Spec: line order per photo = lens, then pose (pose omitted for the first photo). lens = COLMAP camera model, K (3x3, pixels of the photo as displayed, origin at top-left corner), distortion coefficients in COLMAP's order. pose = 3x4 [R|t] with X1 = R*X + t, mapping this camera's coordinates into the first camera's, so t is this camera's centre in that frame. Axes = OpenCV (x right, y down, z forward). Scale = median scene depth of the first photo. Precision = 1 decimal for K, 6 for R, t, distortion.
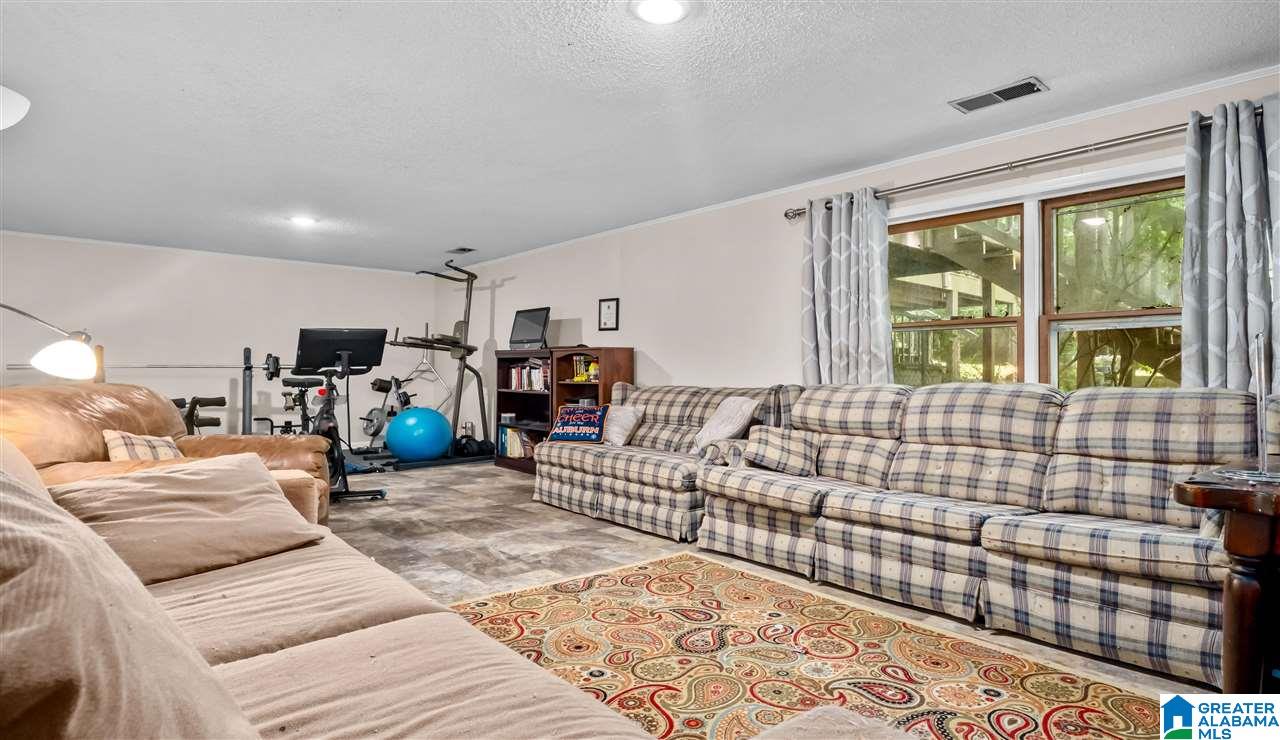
lens RADIAL K [[662.8, 0, 642.5], [0, 662.8, 370.0], [0, 0, 1]] dist [-0.001497, -0.000162]
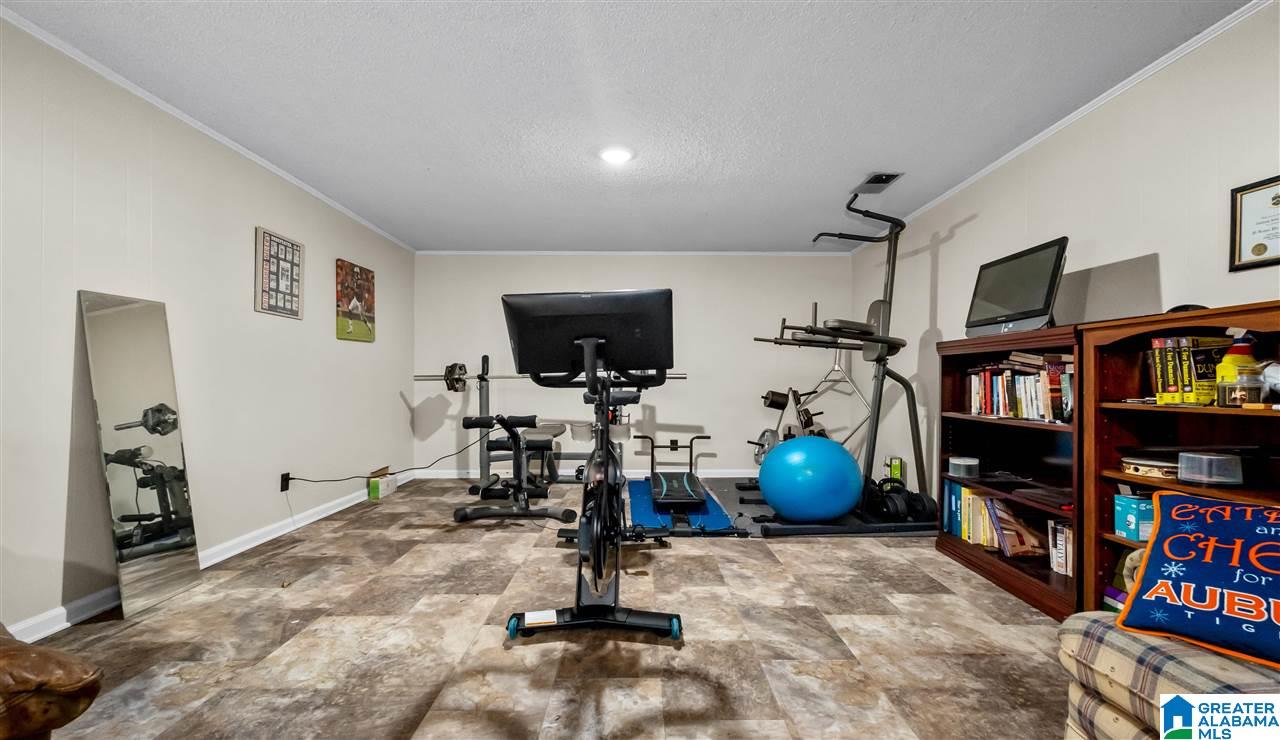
lens RADIAL K [[558.7, 0, 645.2], [0, 558.7, 383.1], [0, 0, 1]] dist [-0.005230, 0.000445]
pose [[0.754504, -0.001536, -0.656293, -0.101242], [0.004044, 0.999989, 0.002309, 0.002343], [0.656283, -0.004396, 0.754502, 0.492797]]
